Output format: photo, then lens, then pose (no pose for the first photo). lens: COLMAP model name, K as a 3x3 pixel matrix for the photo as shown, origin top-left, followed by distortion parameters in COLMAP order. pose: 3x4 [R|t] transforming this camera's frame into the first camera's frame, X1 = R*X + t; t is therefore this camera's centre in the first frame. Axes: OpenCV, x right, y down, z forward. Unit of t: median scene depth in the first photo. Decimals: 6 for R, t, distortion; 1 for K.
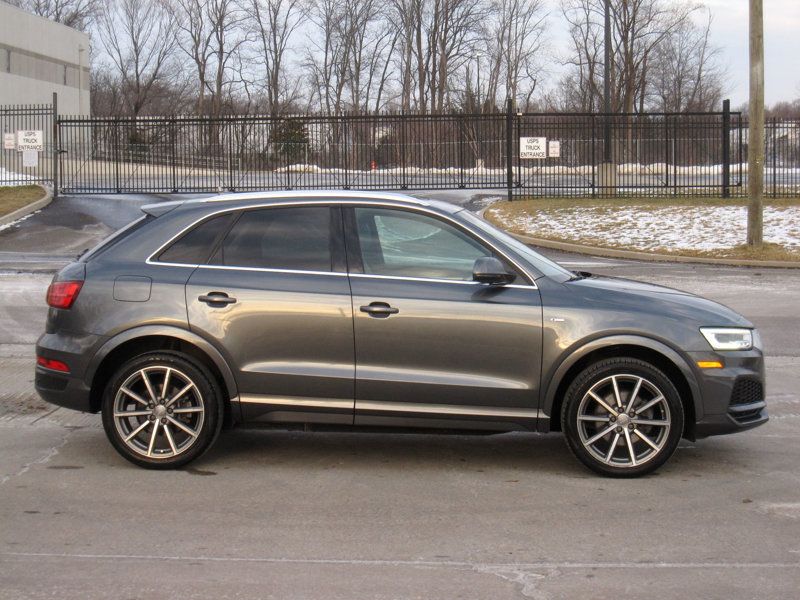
lens RADIAL K [[1574.0, 0, 406.2], [0, 1574.0, 297.2], [0, 0, 1]] dist [-0.156381, 0.000000]
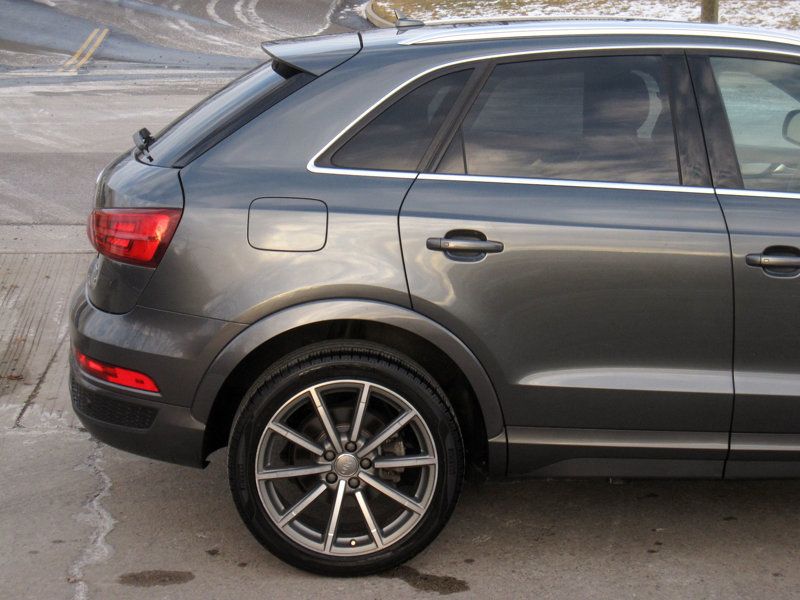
lens RADIAL K [[1574.0, 0, 408.8], [0, 1574.0, 301.3], [0, 0, 1]] dist [-0.156381, 0.000000]
pose [[0.992703, -0.021784, 0.118597, -0.193127], [0.005330, 0.990512, 0.137325, -0.048464], [-0.120463, -0.135691, 0.983401, 0.497803]]
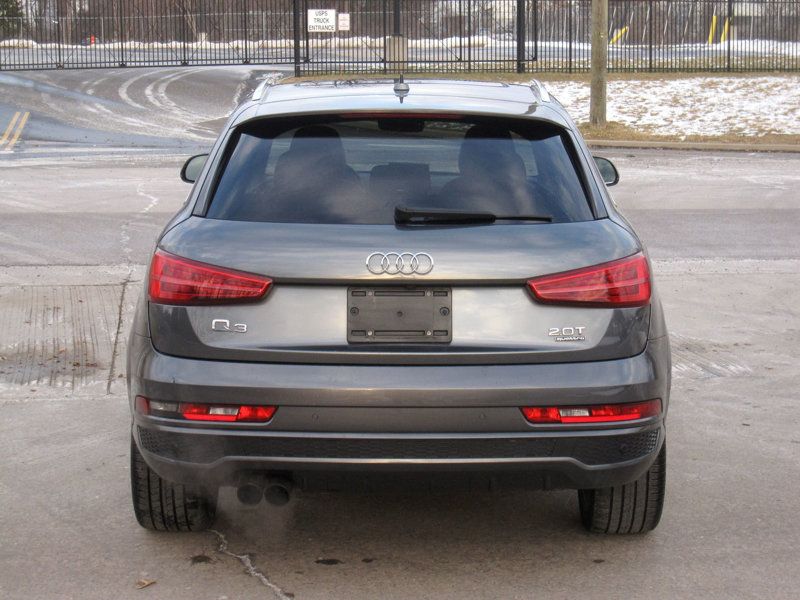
lens RADIAL K [[1574.0, 0, 406.2], [0, 1574.0, 298.4], [0, 0, 1]] dist [-0.156381, 0.000000]
pose [[0.981162, -0.029338, 0.190948, -0.285446], [0.013846, 0.996539, 0.081964, -0.026086], [-0.192691, -0.077776, 0.978172, 0.286919]]
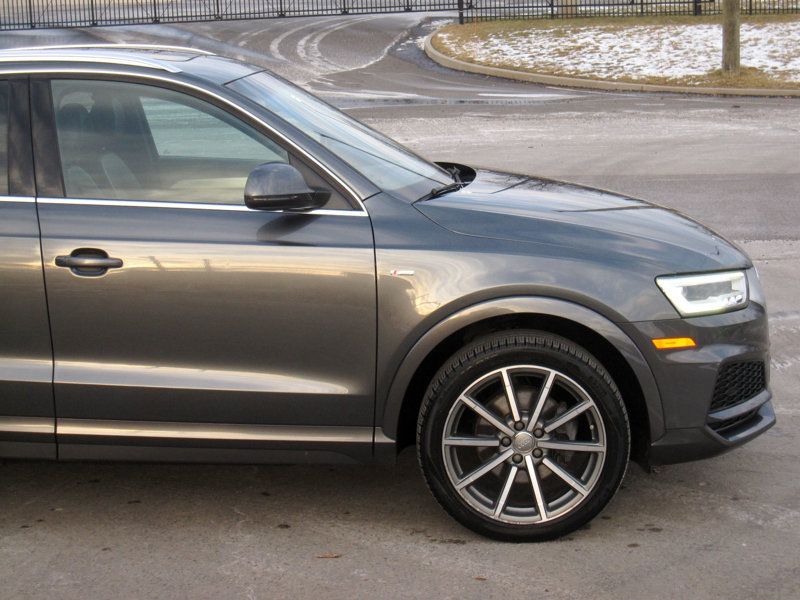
lens RADIAL K [[1574.0, 0, 404.4], [0, 1574.0, 293.3], [0, 0, 1]] dist [-0.156381, 0.000000]
pose [[0.999486, -0.029061, 0.013554, 0.086194], [0.027386, 0.993478, 0.110685, -0.039170], [-0.016682, -0.110257, 0.993763, 0.424644]]
